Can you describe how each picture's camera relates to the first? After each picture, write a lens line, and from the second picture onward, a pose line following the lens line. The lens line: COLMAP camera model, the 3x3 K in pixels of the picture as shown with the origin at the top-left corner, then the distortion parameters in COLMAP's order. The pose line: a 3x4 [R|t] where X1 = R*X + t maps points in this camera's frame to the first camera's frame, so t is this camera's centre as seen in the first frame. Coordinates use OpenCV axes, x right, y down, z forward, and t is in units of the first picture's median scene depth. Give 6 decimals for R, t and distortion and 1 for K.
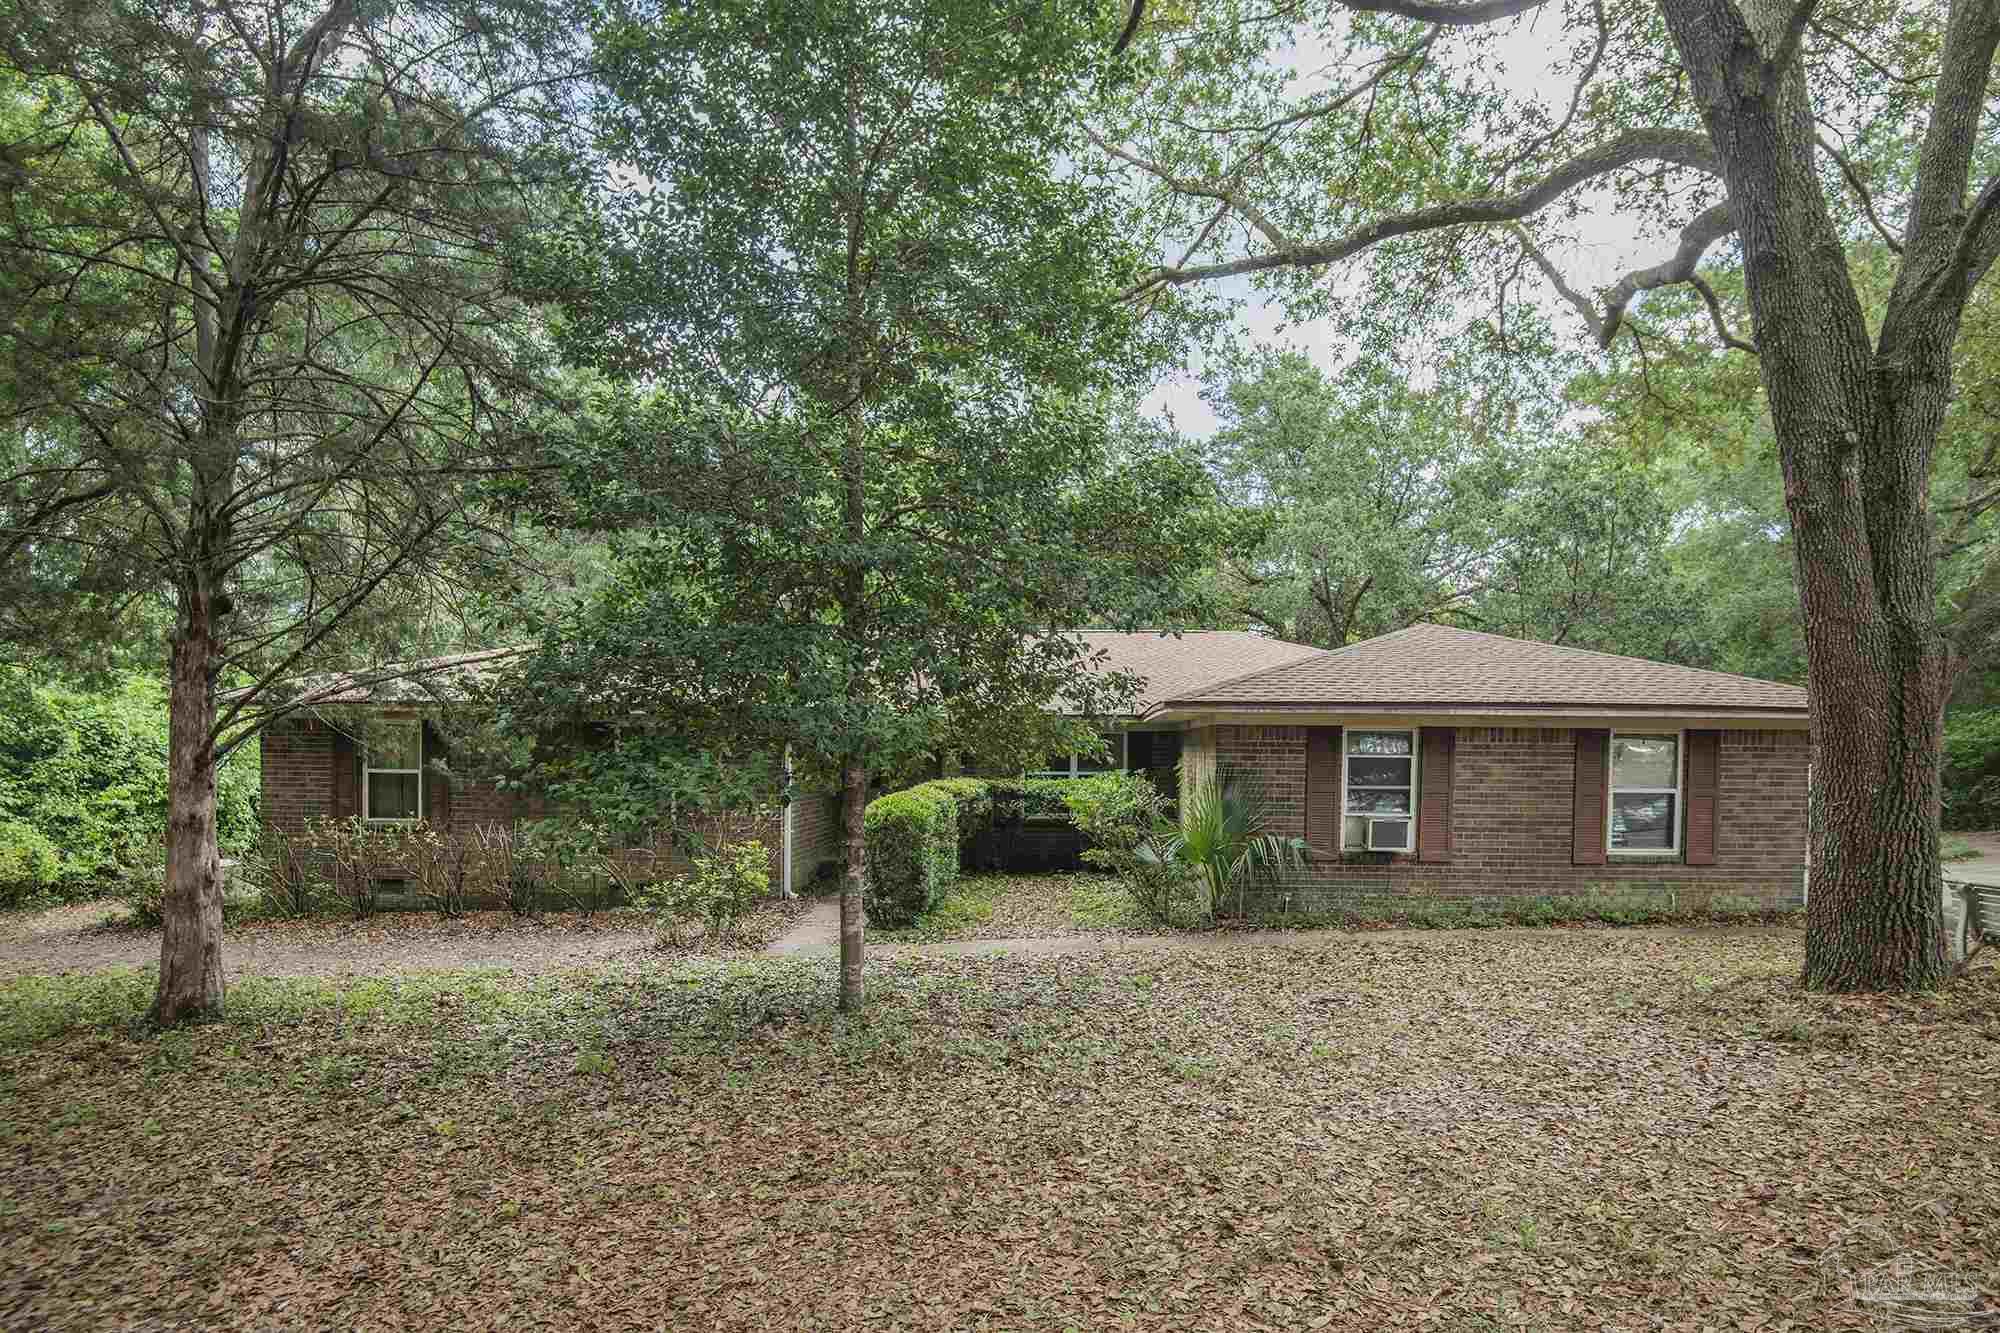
lens RADIAL K [[1008.6, 0, 1000.0], [0, 1008.6, 666.5], [0, 0, 1]] dist [0.025389, -0.041813]
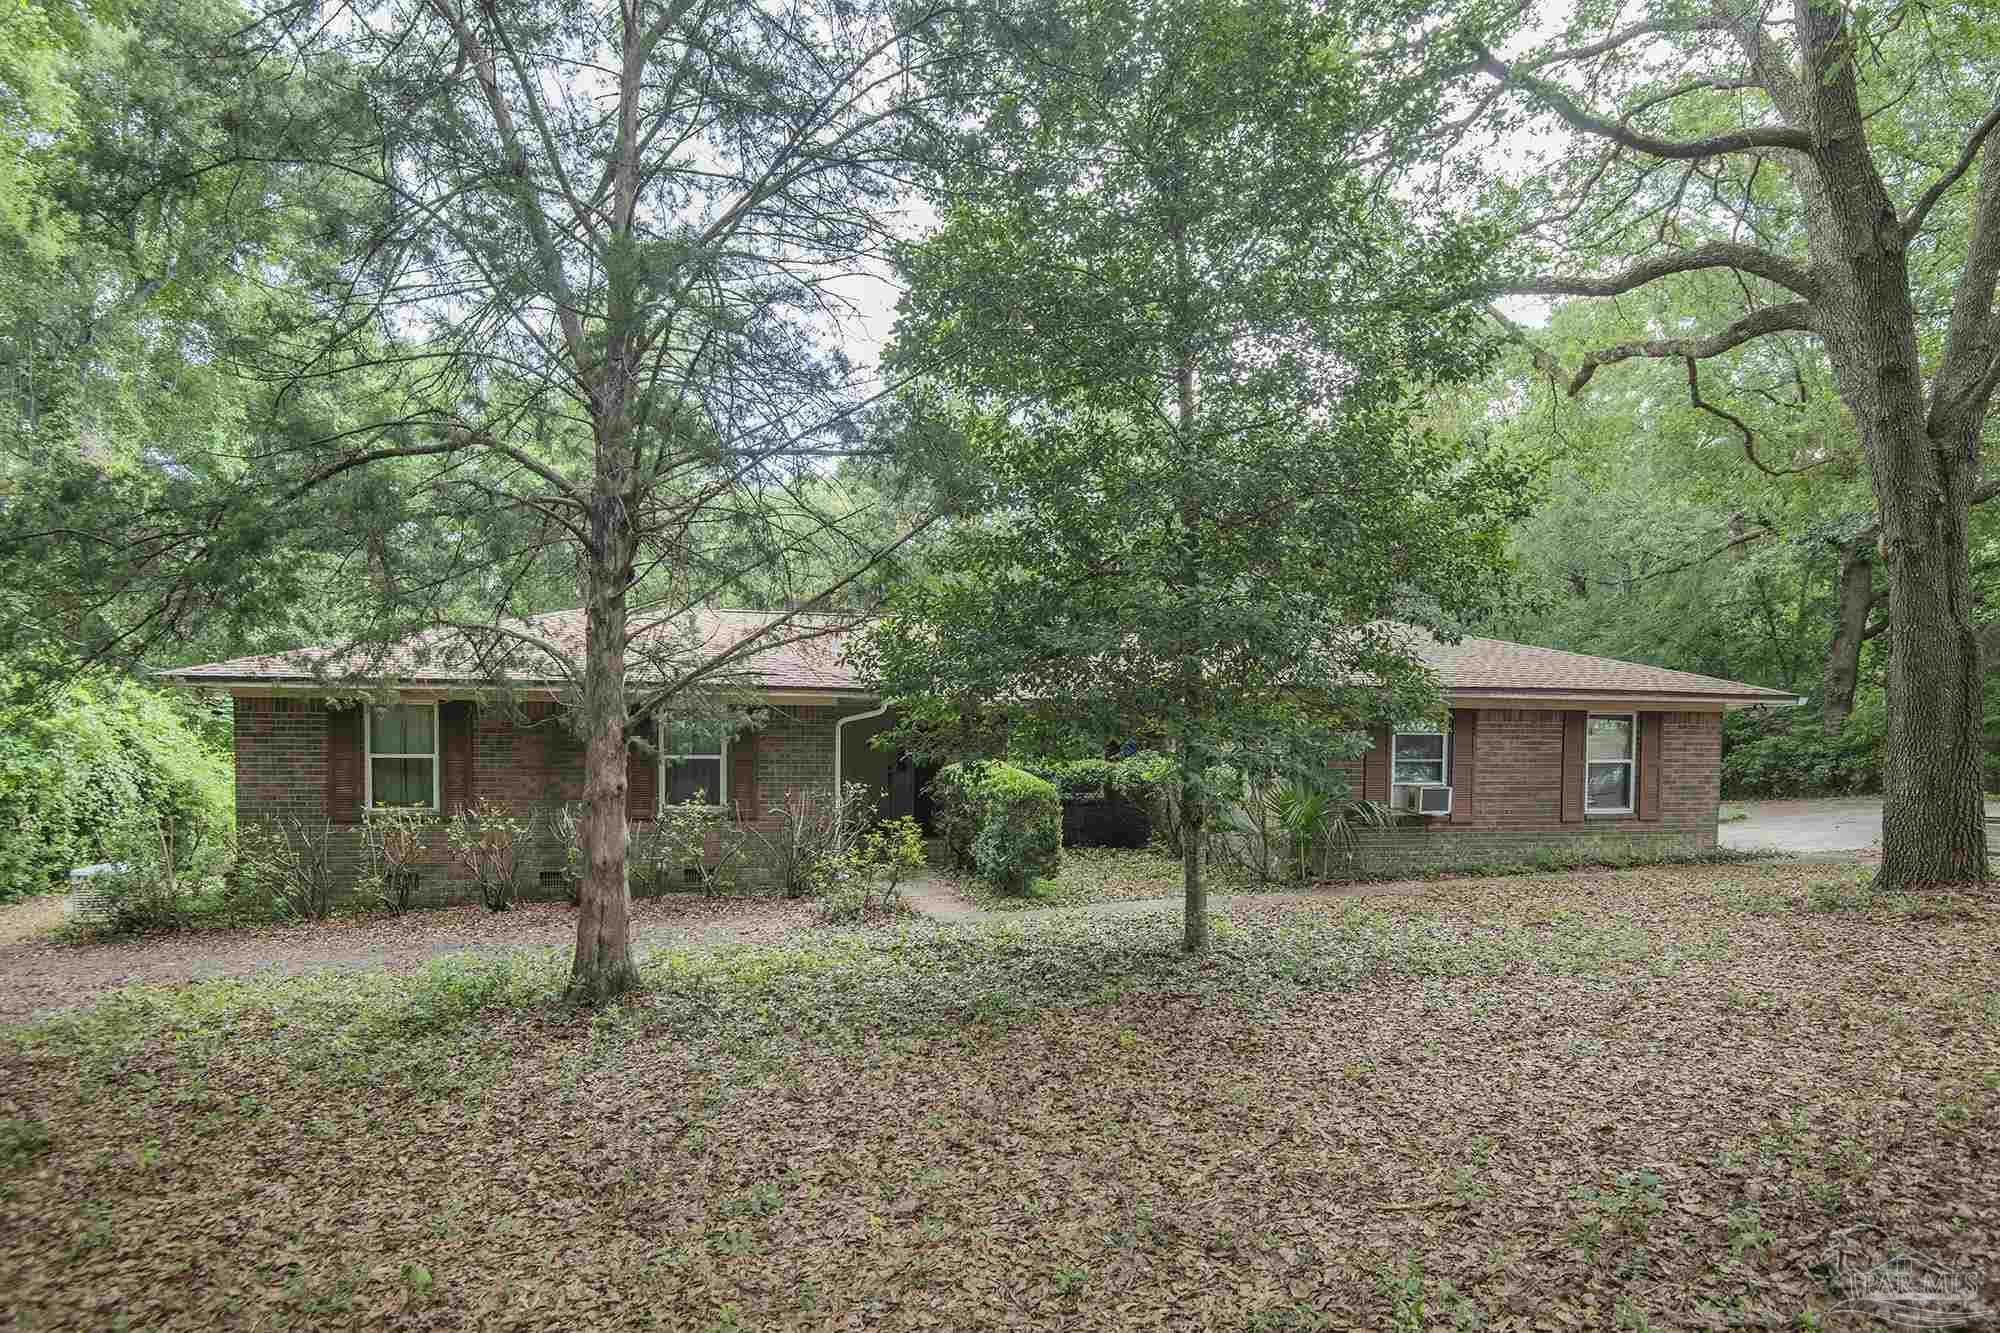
lens RADIAL K [[1008.6, 0, 1000.0], [0, 1008.6, 666.5], [0, 0, 1]] dist [0.025389, -0.041813]
pose [[0.971534, 0.012797, 0.236553, -0.377608], [-0.014718, 0.999871, 0.006358, 0.010936], [-0.236442, -0.009658, 0.971598, -0.019049]]
